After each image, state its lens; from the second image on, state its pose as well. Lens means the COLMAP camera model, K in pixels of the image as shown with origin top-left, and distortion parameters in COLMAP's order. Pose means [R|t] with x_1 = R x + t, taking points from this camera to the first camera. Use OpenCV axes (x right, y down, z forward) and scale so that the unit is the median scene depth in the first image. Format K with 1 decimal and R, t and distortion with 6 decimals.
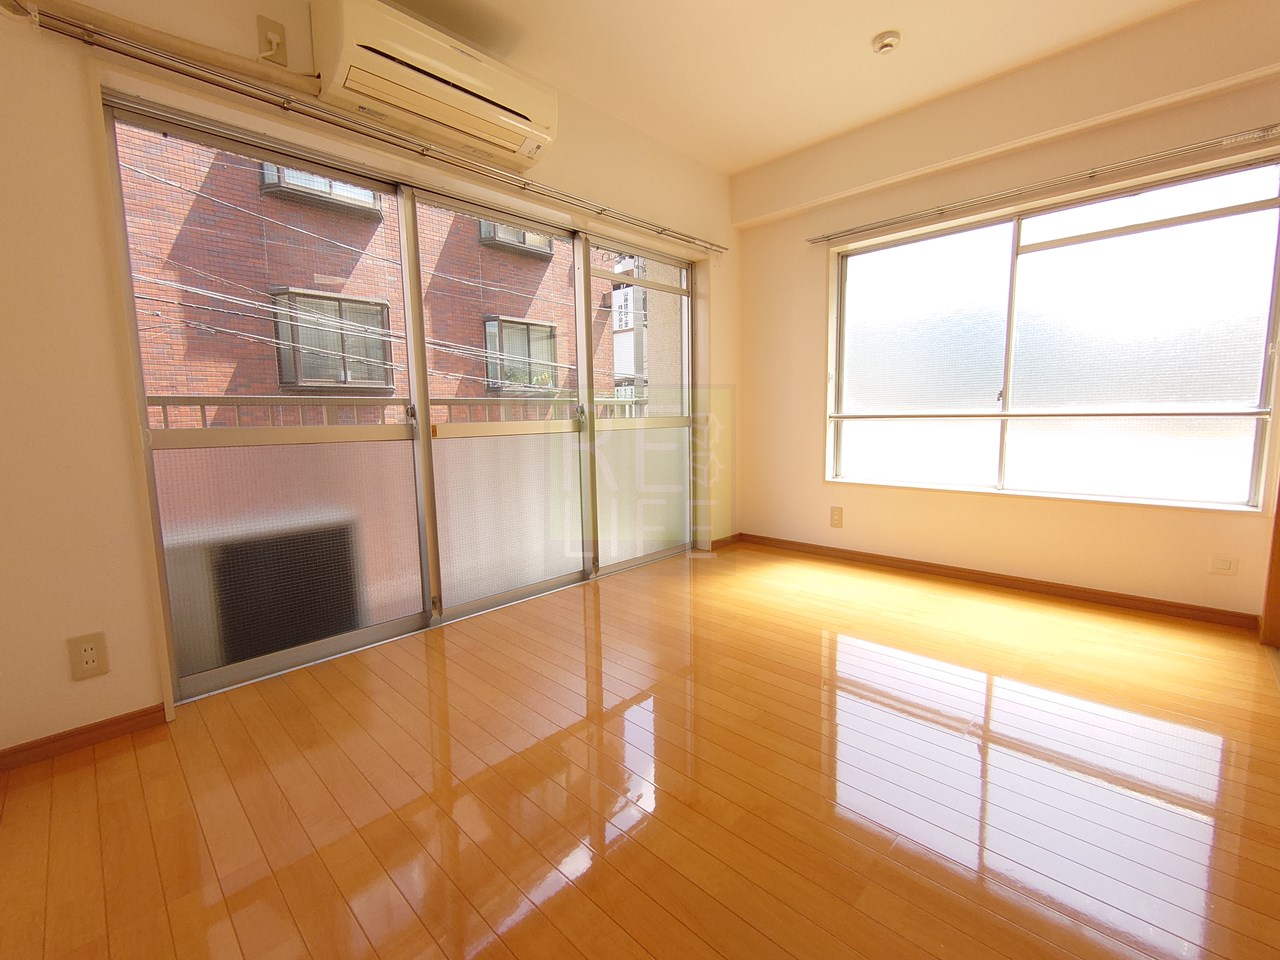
lens RADIAL K [[553.2, 0, 635.5], [0, 553.2, 481.3], [0, 0, 1]] dist [-0.001035, -0.000792]
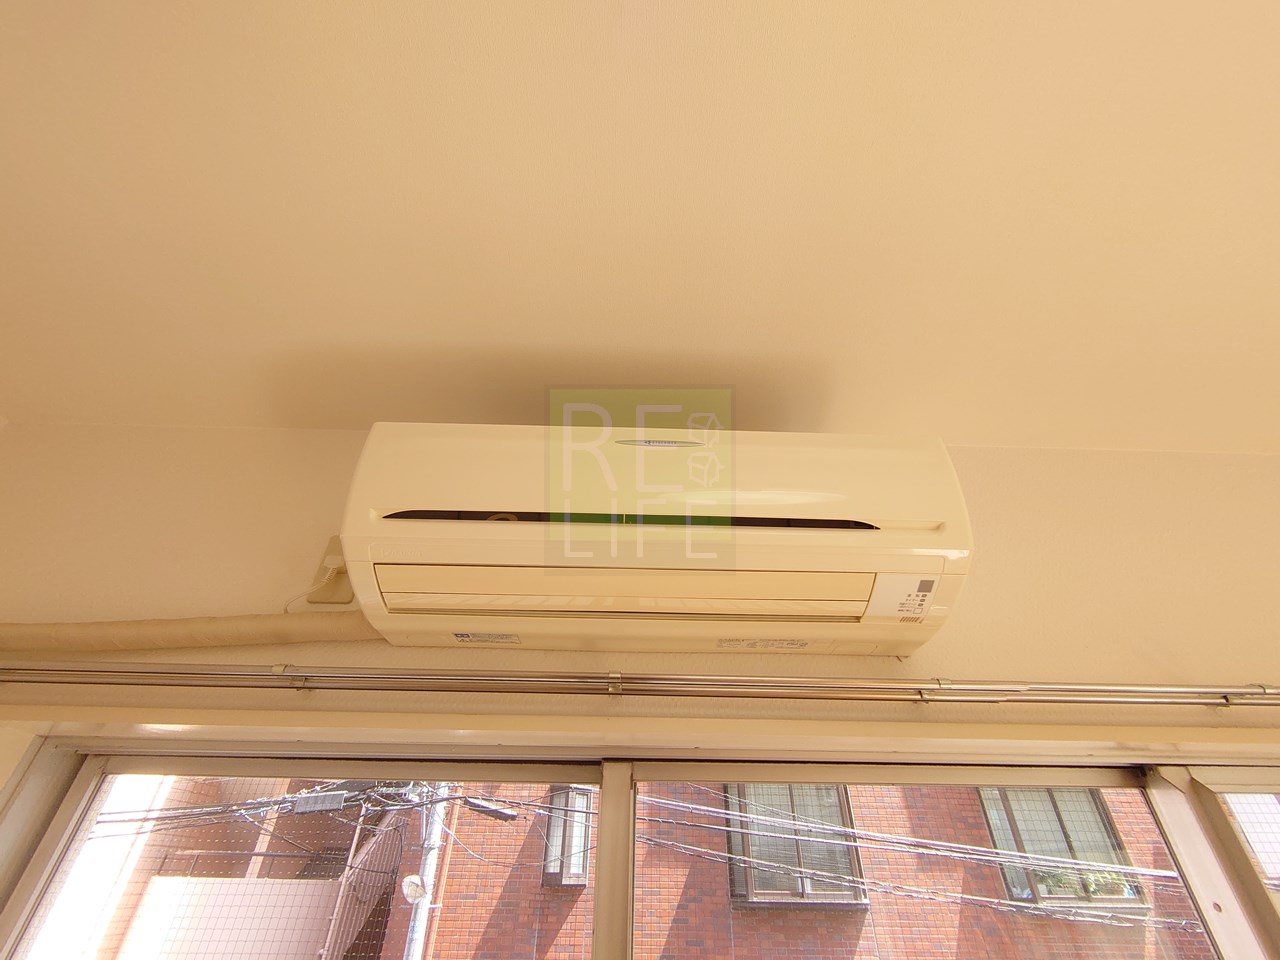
lens RADIAL K [[553.2, 0, 647.0], [0, 553.2, 491.5], [0, 0, 1]] dist [-0.001035, -0.000792]
pose [[0.712545, -0.391977, -0.581923, -0.013520], [-0.107588, 0.758541, -0.642682, -0.070517], [0.693329, 0.520548, 0.498323, 0.116845]]
